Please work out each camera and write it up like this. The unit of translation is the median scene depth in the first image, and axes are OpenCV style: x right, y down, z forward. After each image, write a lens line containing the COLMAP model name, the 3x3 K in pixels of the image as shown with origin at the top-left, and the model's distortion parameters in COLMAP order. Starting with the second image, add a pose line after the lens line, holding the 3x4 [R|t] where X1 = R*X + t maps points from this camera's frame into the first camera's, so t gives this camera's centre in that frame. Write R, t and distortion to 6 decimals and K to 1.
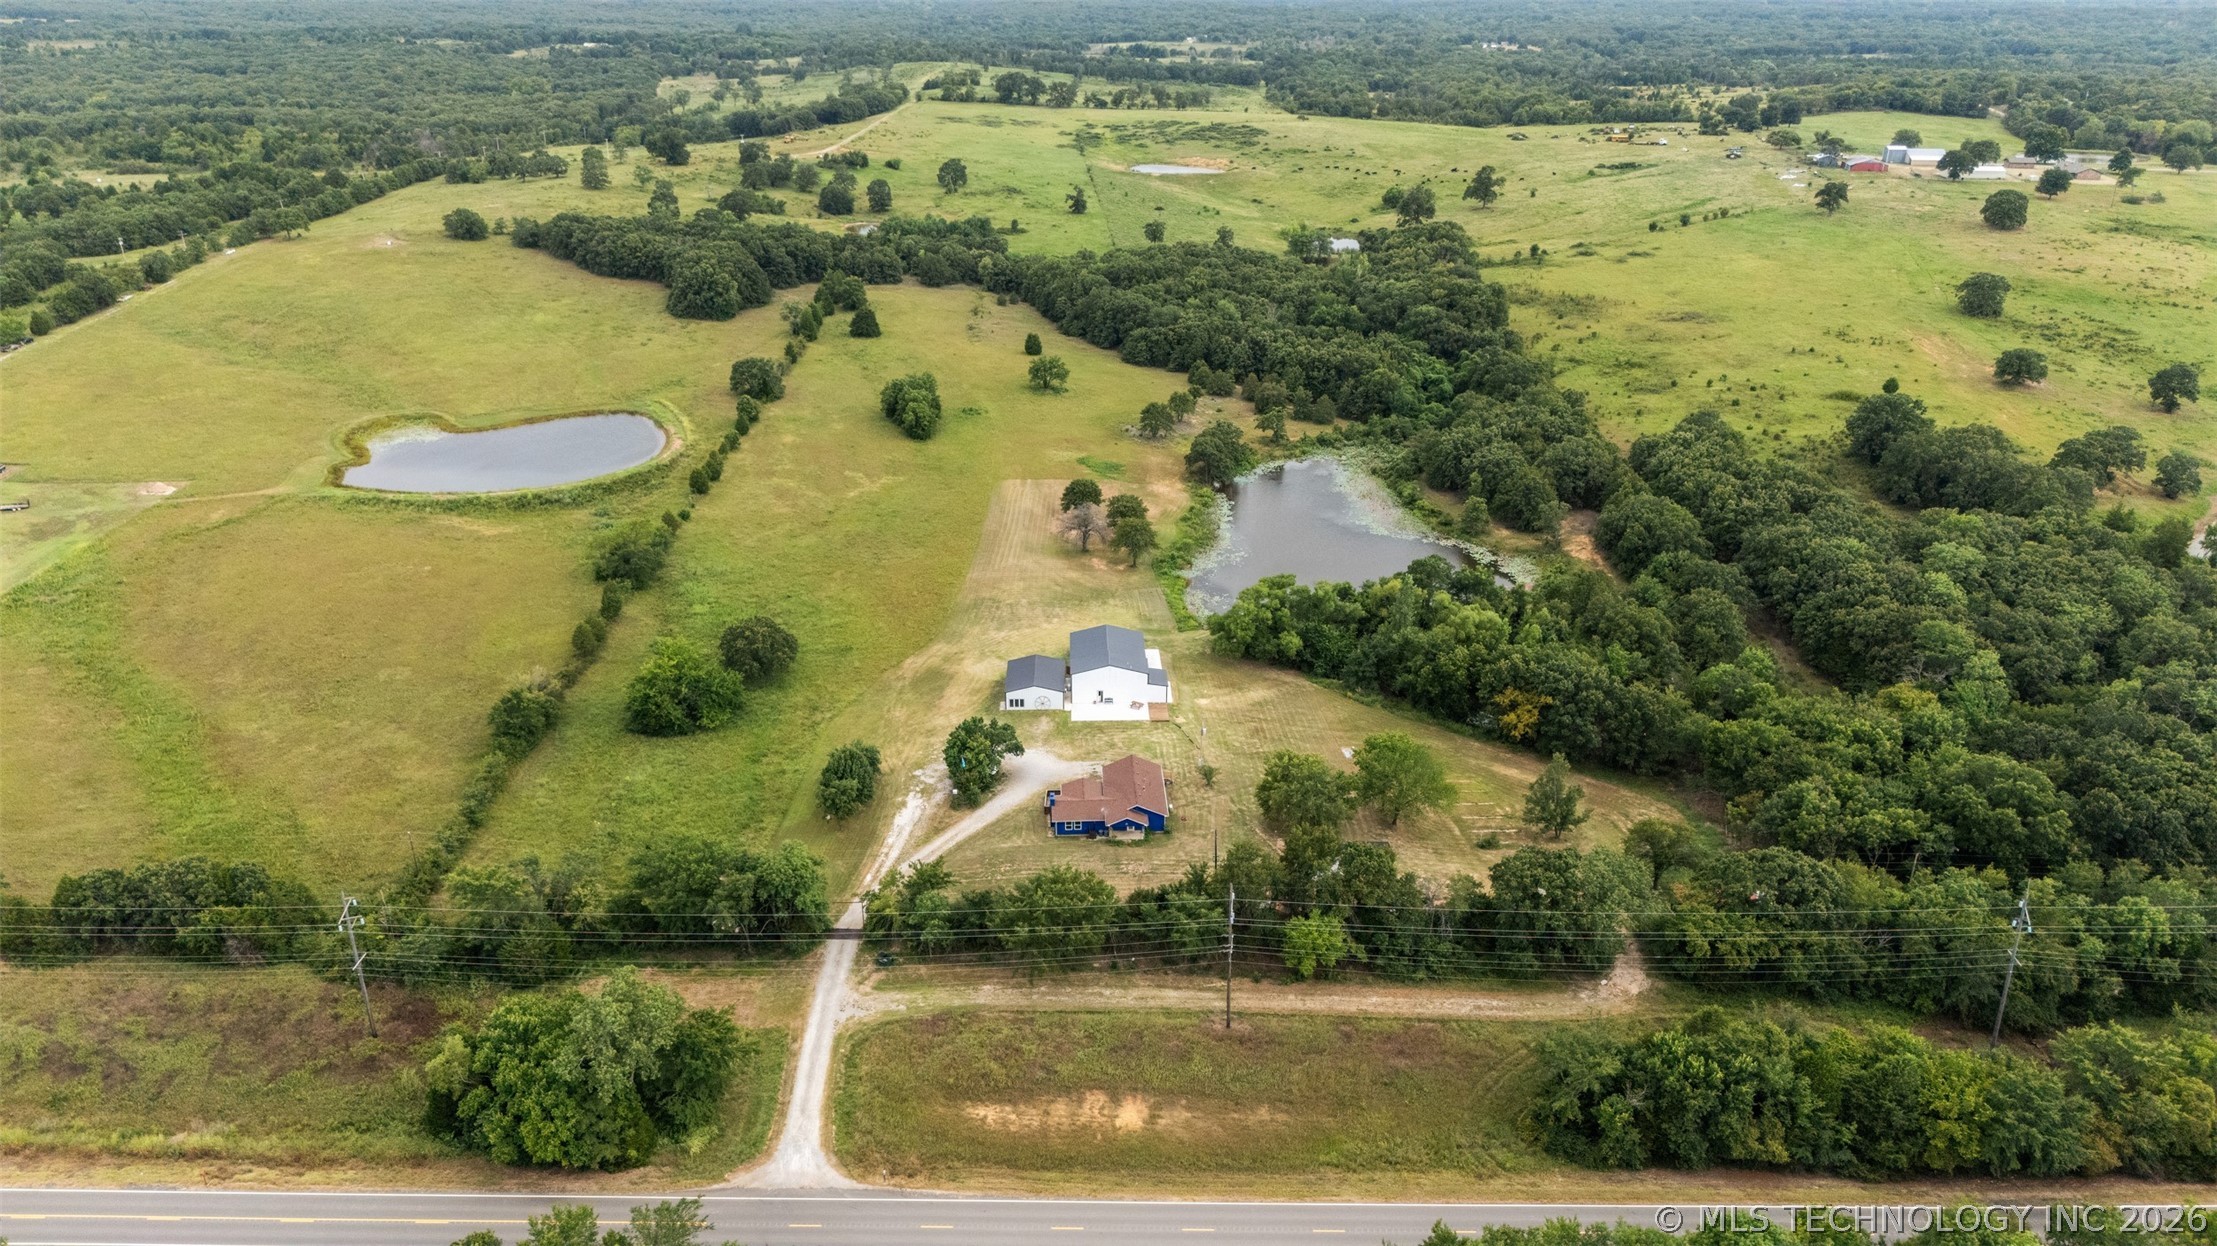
lens RADIAL K [[1634.6, 0, 1114.0], [0, 1634.6, 622.1], [0, 0, 1]] dist [0.064810, -0.059689]
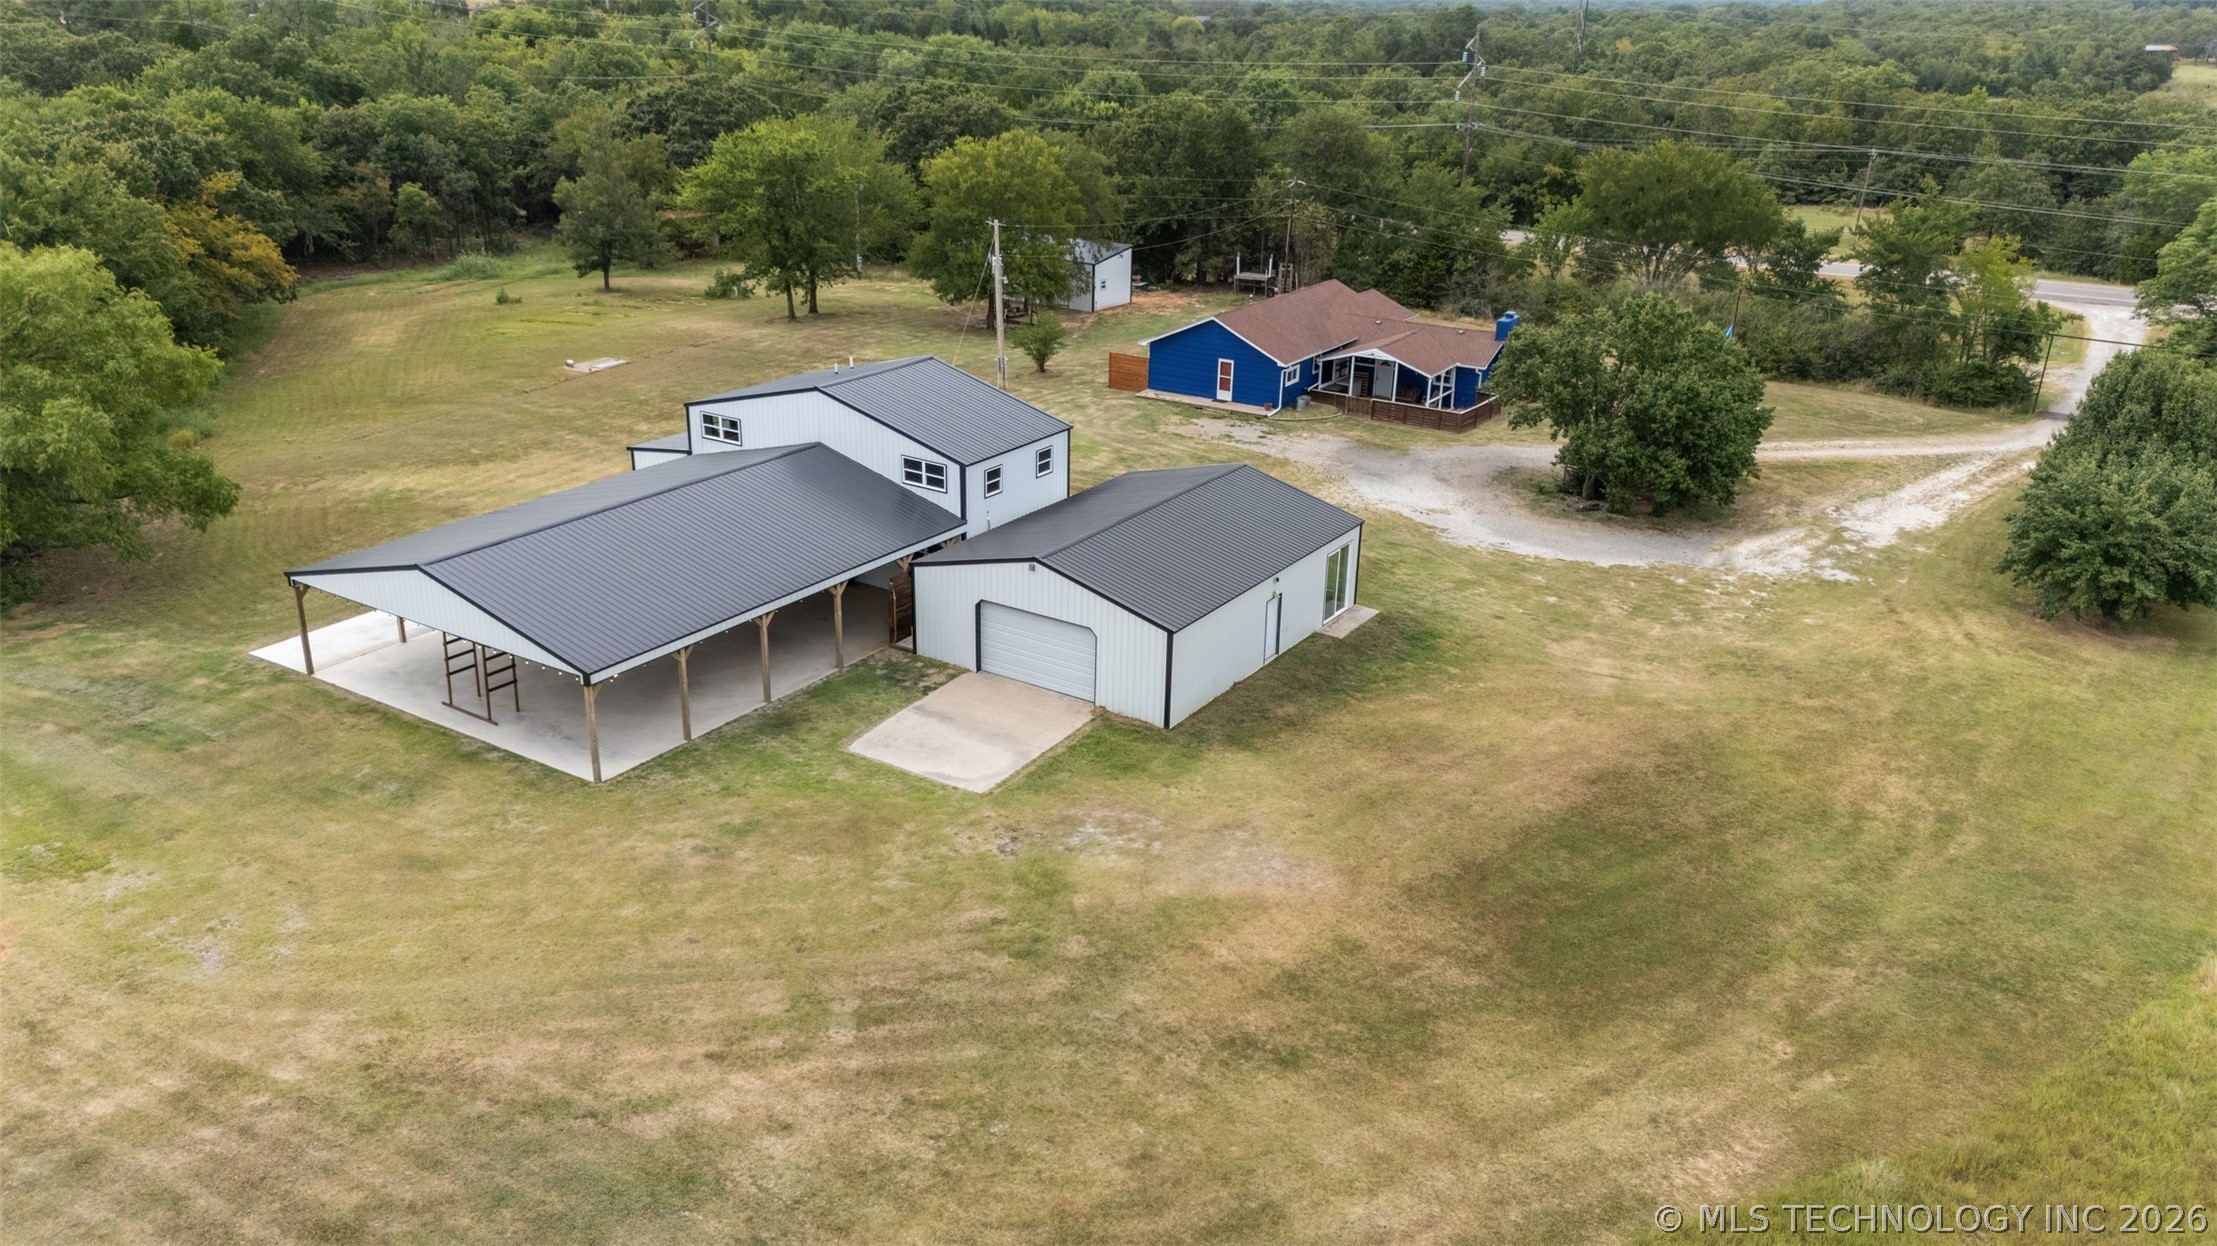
lens RADIAL K [[1634.6, 0, 1114.0], [0, 1634.6, 622.1], [0, 0, 1]] dist [0.064810, -0.059689]
pose [[-0.828543, -0.224562, 0.512921, -0.097278], [0.189585, 0.749434, 0.634355, -0.056225], [-0.526852, 0.622833, -0.578365, 0.735378]]
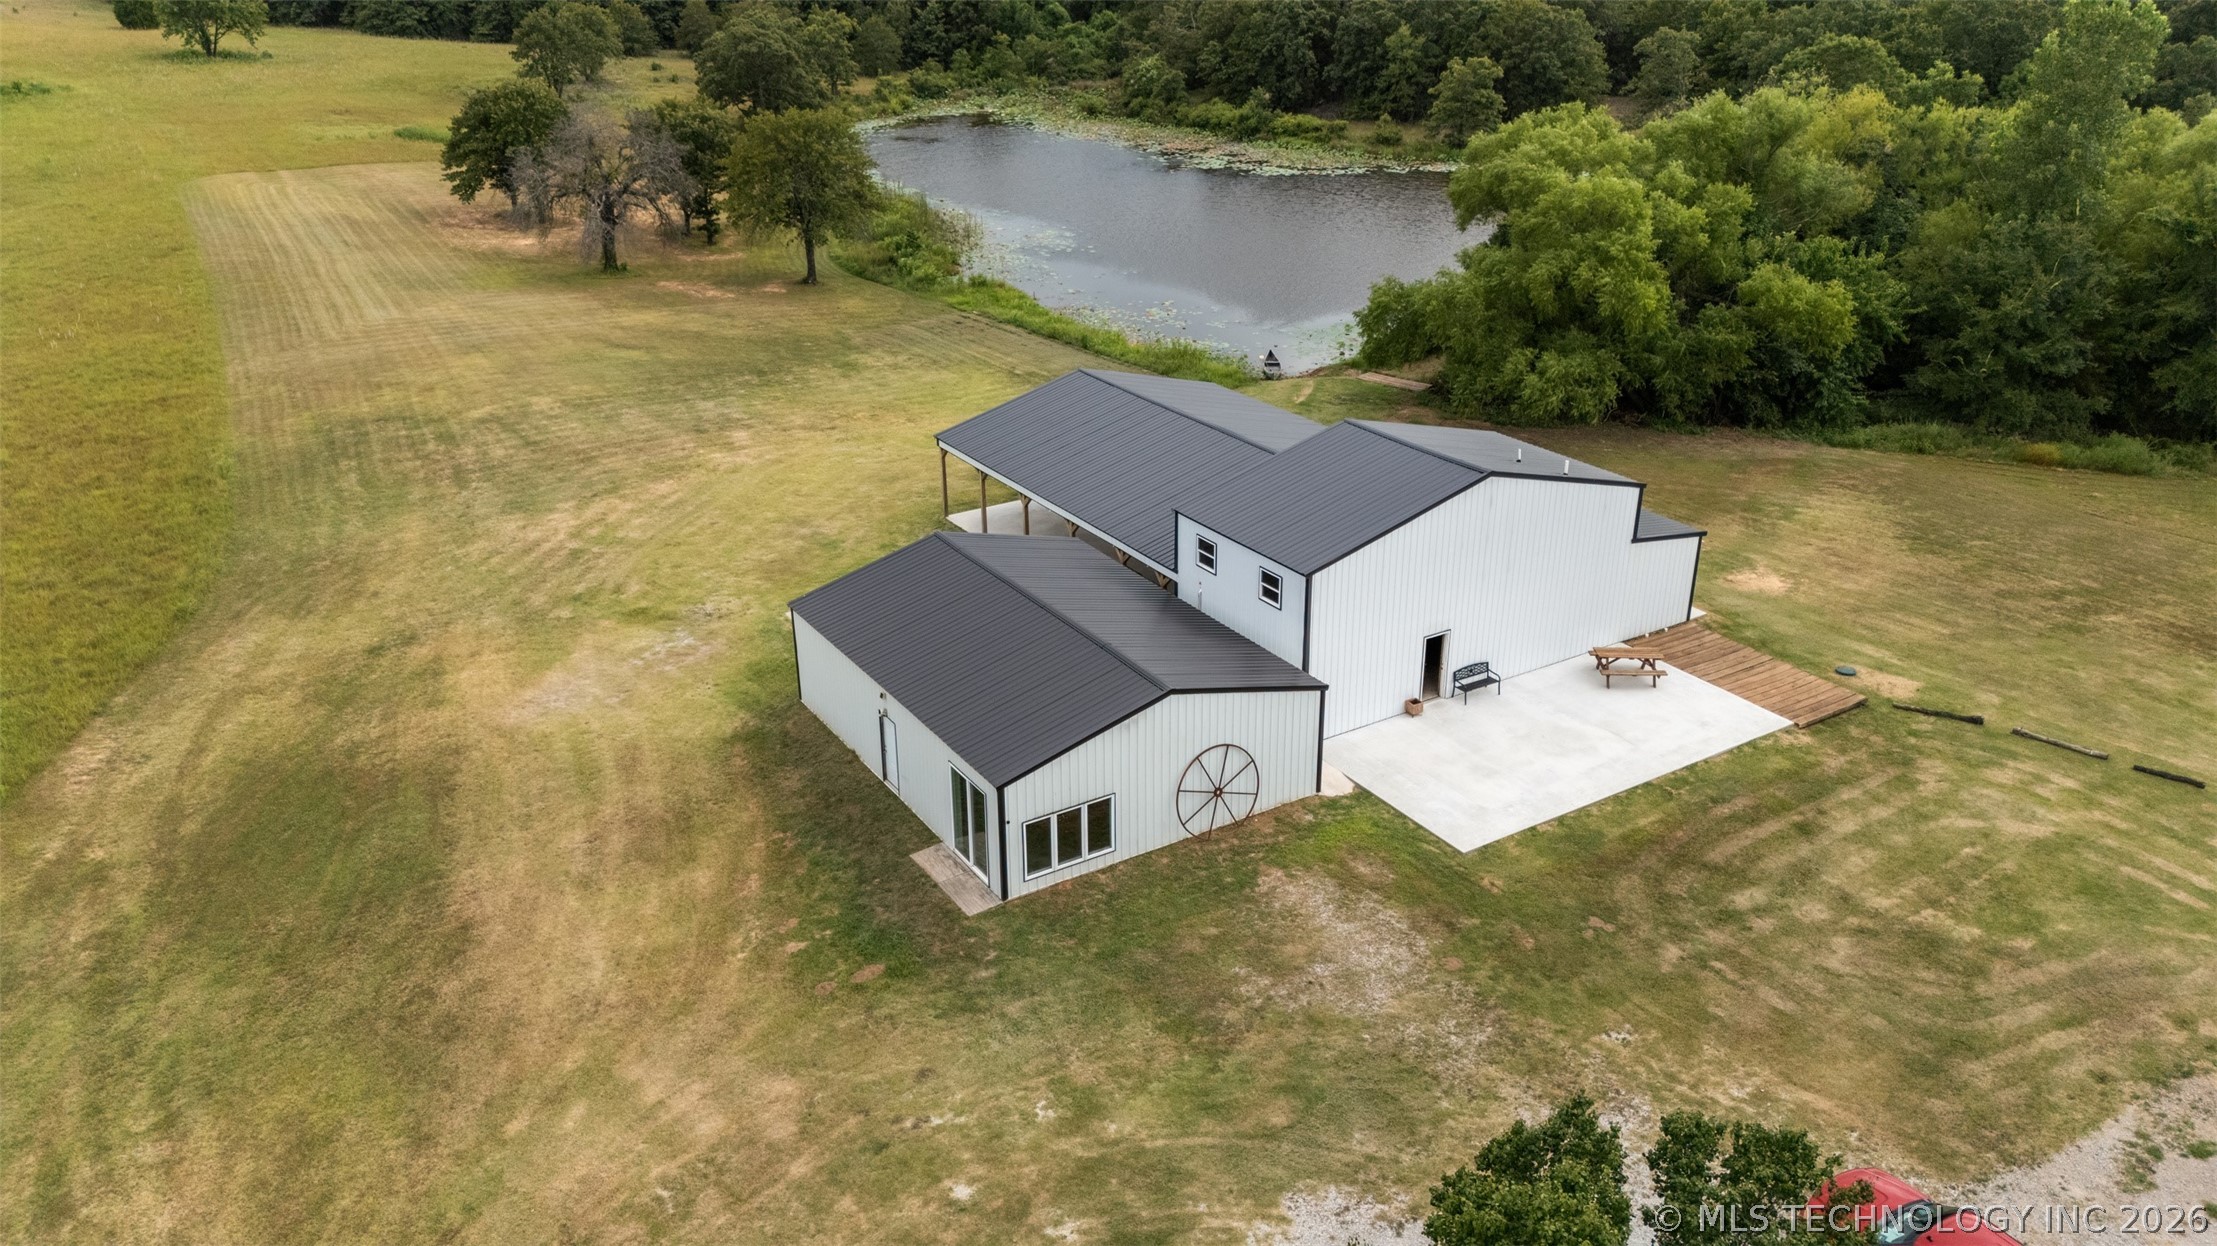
lens RADIAL K [[1634.6, 0, 1114.0], [0, 1634.6, 622.1], [0, 0, 1]] dist [0.064810, -0.059689]
pose [[0.858291, -0.217346, 0.464863, -0.077359], [0.205000, 0.975675, 0.077677, 0.012956], [-0.470438, 0.028627, 0.881969, 0.557612]]
